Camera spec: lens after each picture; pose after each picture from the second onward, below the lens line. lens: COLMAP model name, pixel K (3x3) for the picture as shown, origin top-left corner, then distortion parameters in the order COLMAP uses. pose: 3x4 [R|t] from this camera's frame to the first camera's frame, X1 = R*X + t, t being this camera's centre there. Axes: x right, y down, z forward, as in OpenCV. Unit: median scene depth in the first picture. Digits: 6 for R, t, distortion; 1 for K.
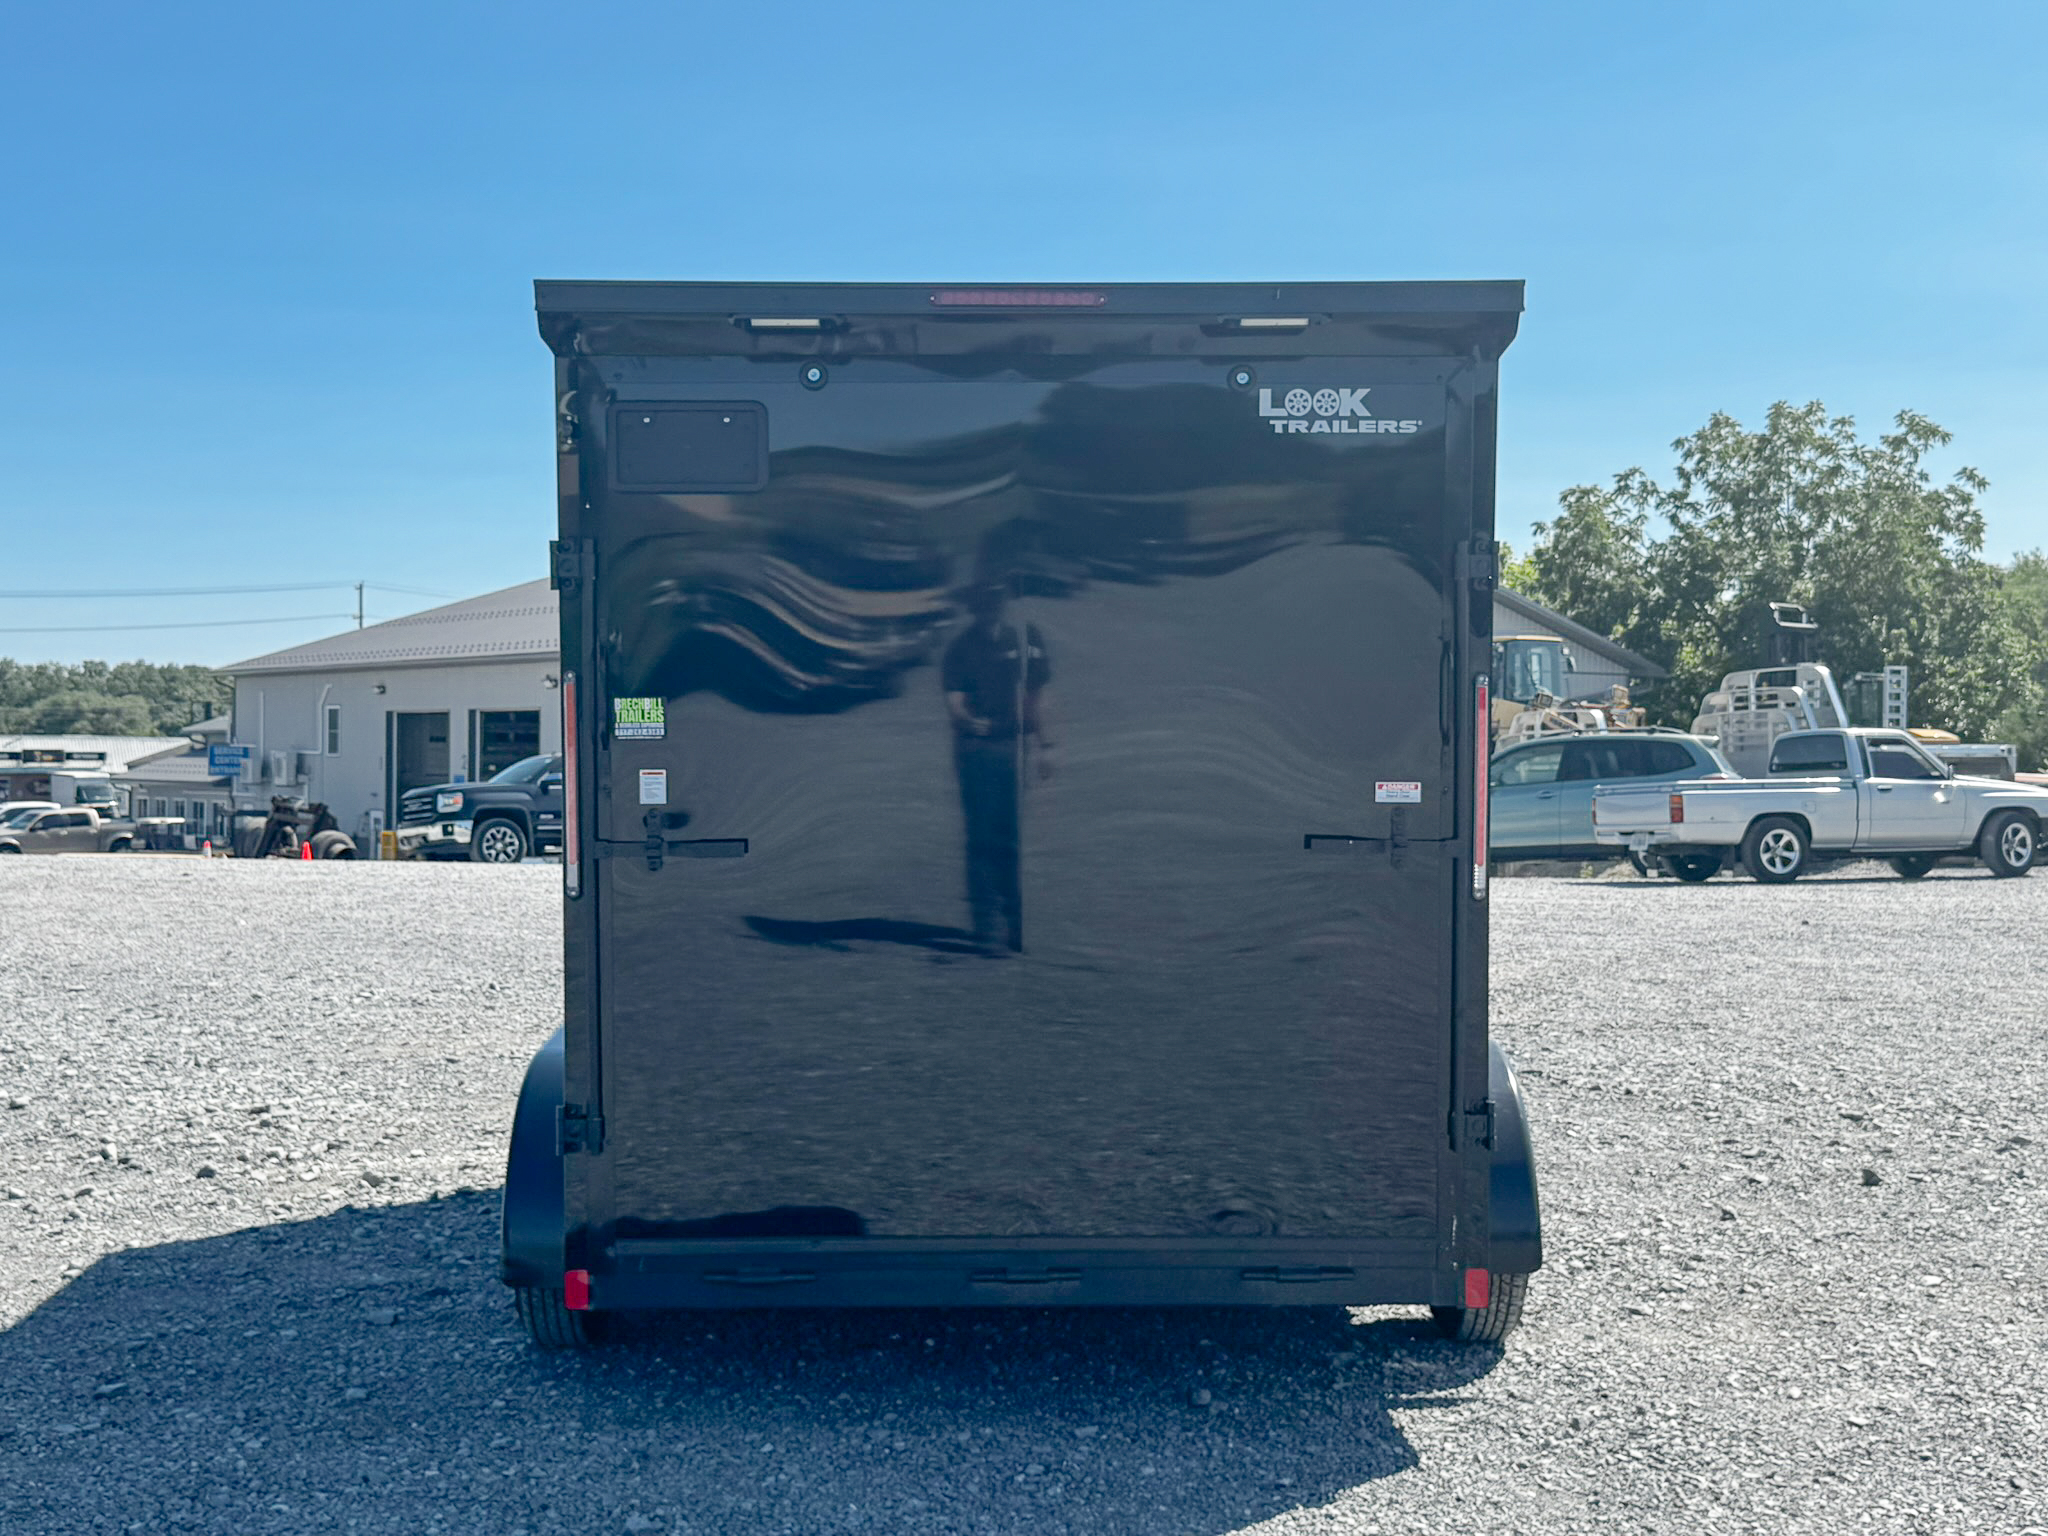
lens RADIAL K [[2519.3, 0, 1025.4], [0, 2519.3, 777.0], [0, 0, 1]] dist [0.204983, -0.492011]
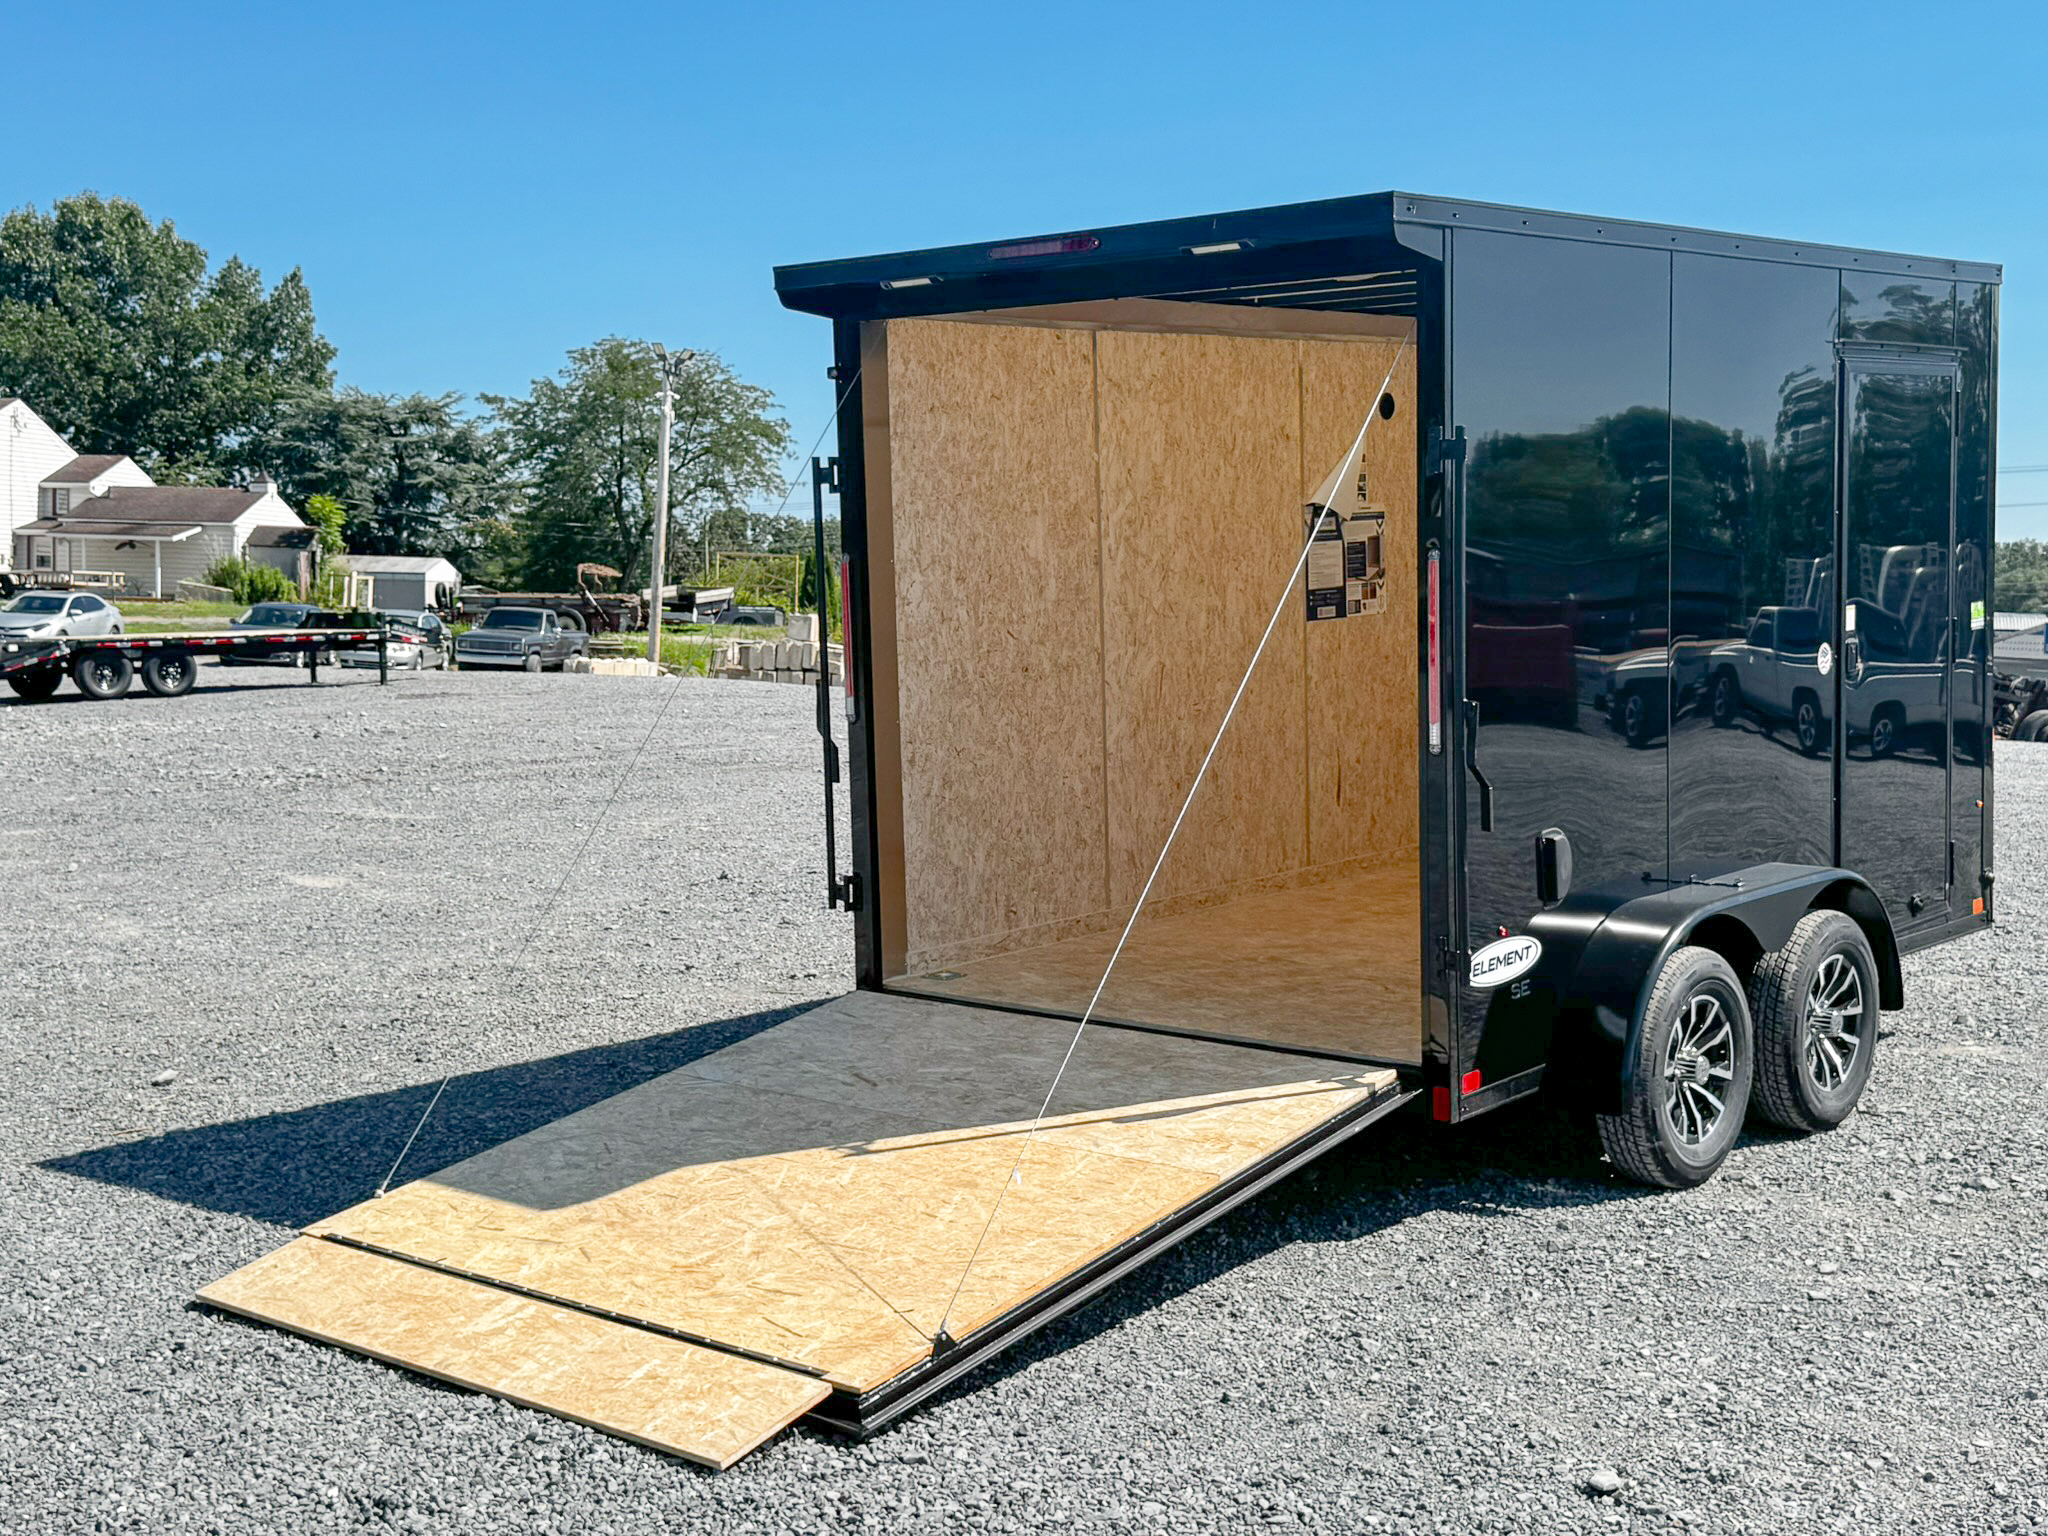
lens RADIAL K [[2519.3, 0, 1025.4], [0, 2519.3, 777.0], [0, 0, 1]] dist [0.204983, -0.492011]
pose [[0.745860, 0.052658, -0.664018, 0.098566], [-0.021020, 0.998235, 0.055552, 0.000266], [0.665771, -0.027476, 0.745650, 0.008067]]
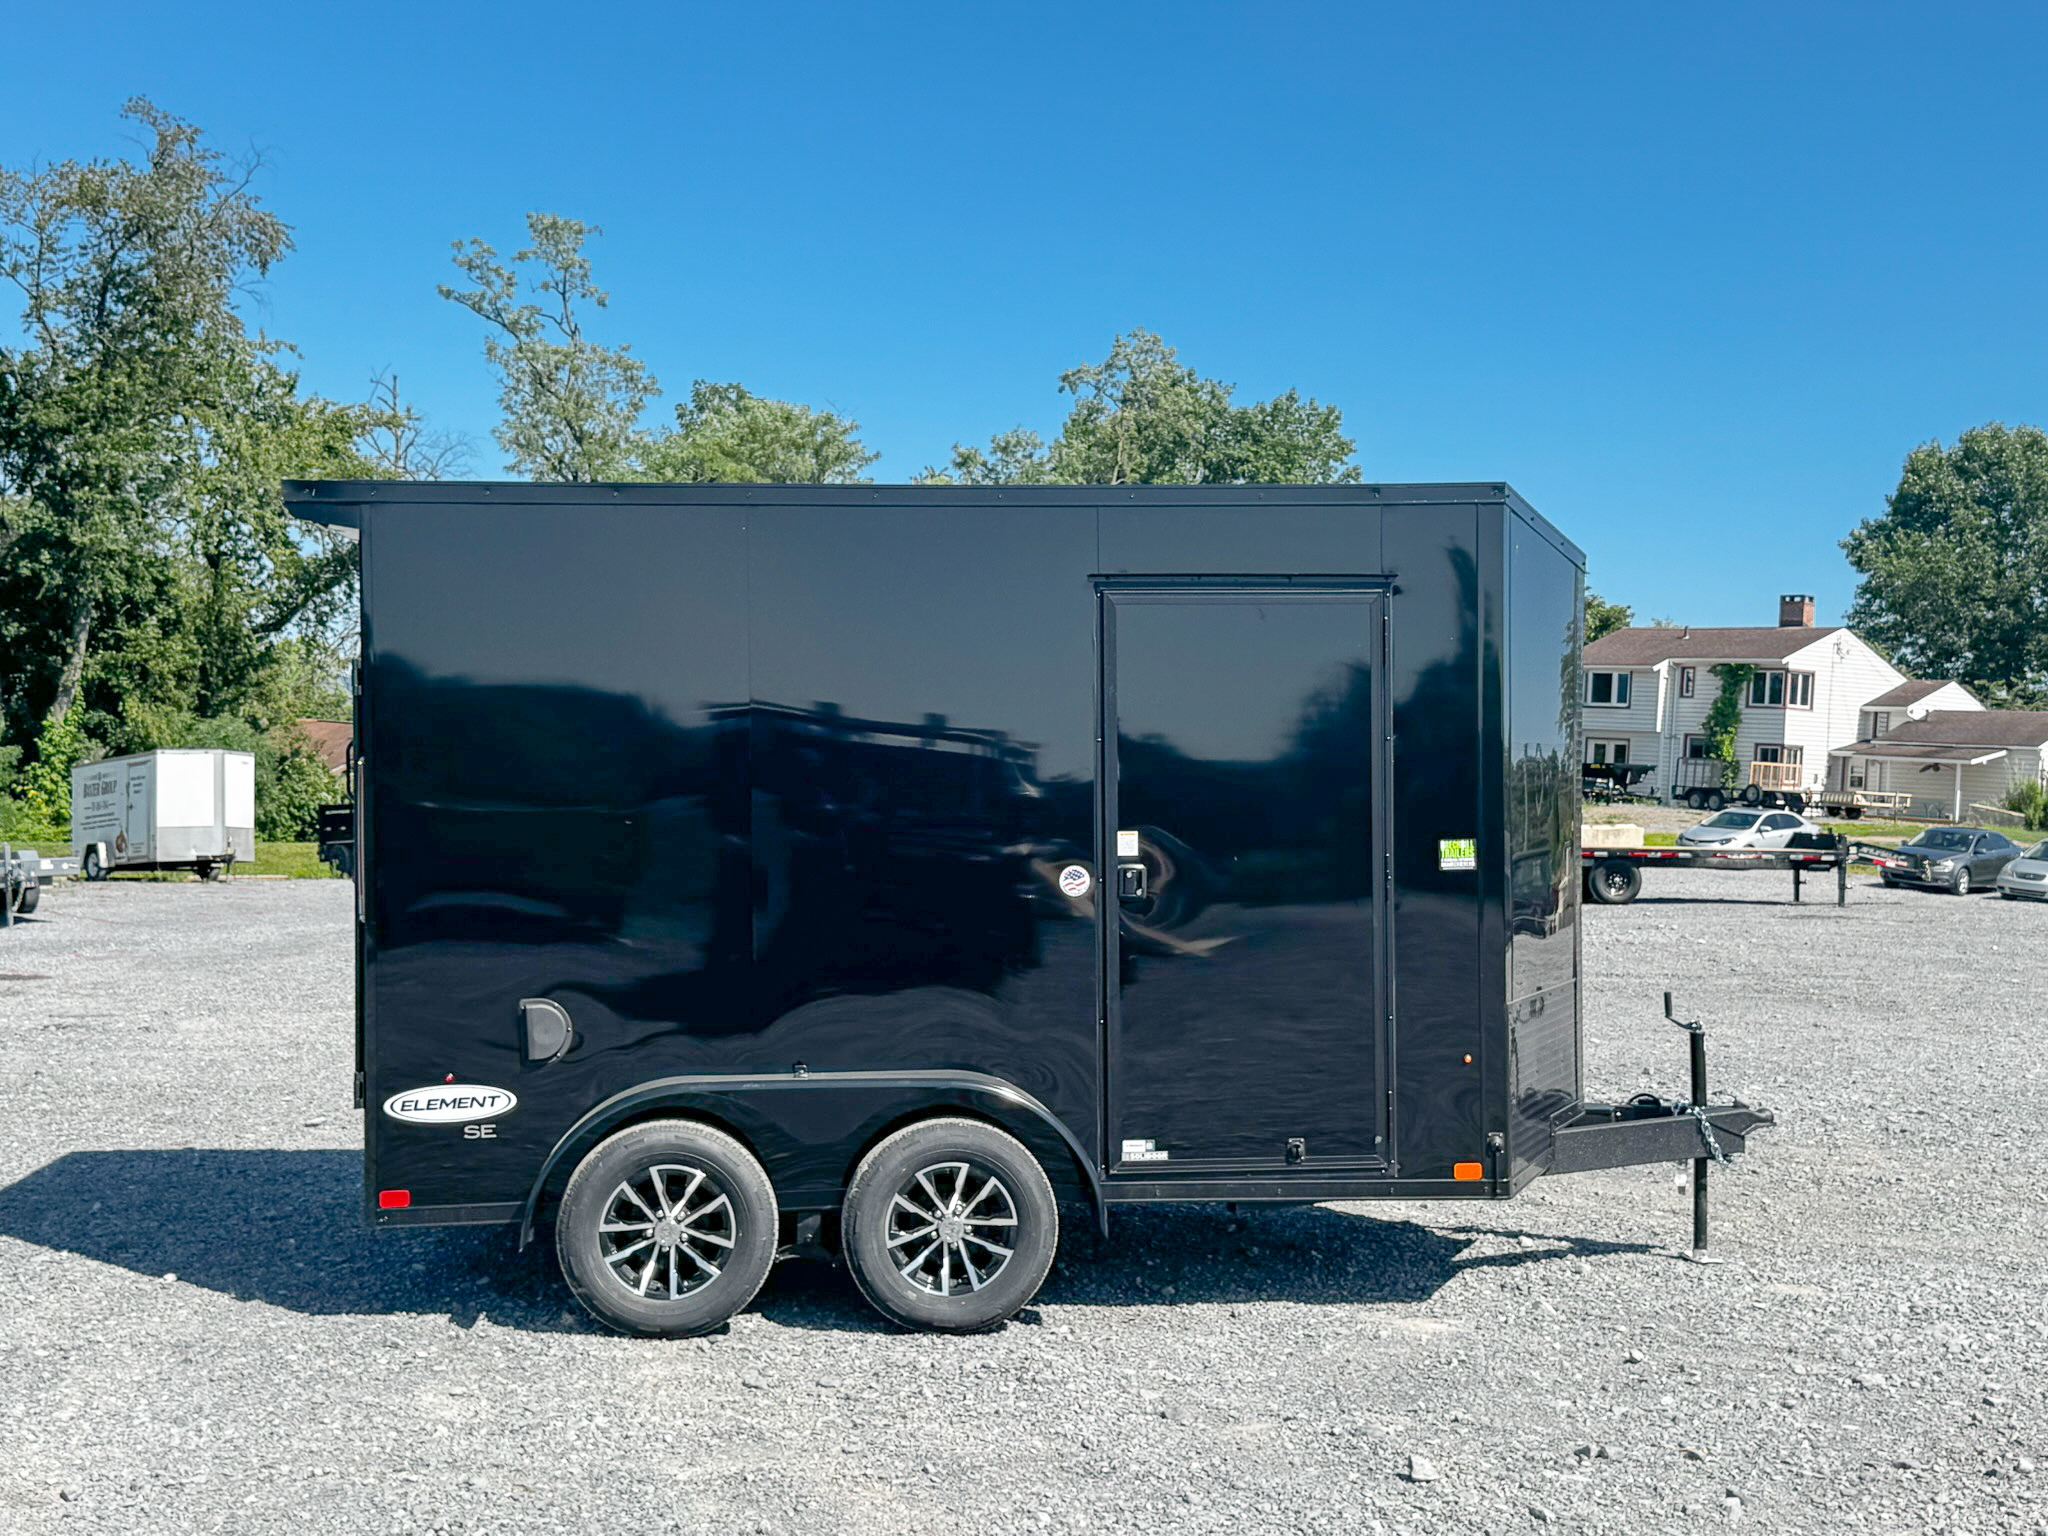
lens RADIAL K [[2519.3, 0, 1025.4], [0, 2519.3, 777.0], [0, 0, 1]] dist [0.204983, -0.492011]
pose [[0.089209, 0.007184, -0.995987, 0.202260], [-0.061381, 0.998113, 0.001702, -0.006995], [0.994120, 0.060983, 0.089482, 0.157470]]
